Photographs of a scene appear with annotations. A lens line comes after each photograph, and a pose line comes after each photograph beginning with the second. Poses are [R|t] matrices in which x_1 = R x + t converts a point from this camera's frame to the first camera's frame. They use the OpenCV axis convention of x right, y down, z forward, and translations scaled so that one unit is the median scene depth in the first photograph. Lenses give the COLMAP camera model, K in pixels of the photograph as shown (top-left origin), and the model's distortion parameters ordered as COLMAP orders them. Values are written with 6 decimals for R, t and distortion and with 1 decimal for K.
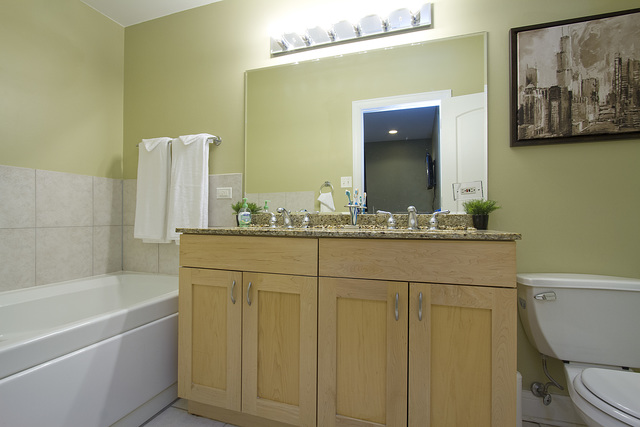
lens RADIAL K [[316.8, 0, 316.9], [0, 316.8, 215.6], [0, 0, 1]] dist [-0.015445, 0.003254]
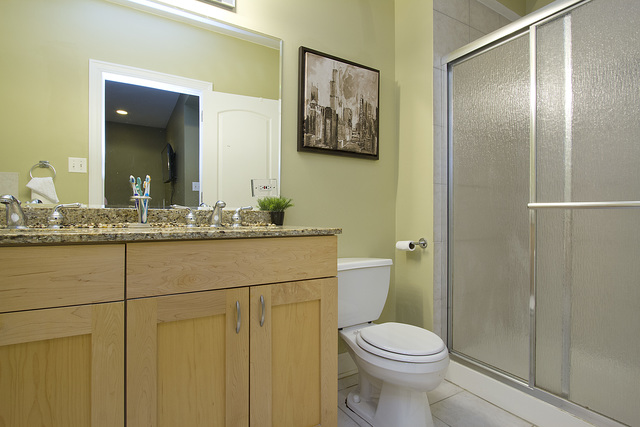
lens RADIAL K [[316.8, 0, 319.1], [0, 316.8, 214.1], [0, 0, 1]] dist [-0.015445, 0.003254]
pose [[0.660872, 0.005272, 0.750480, -0.195593], [-0.010908, 0.999937, 0.002582, 0.002363], [-0.750419, -0.009892, 0.660888, 0.212551]]
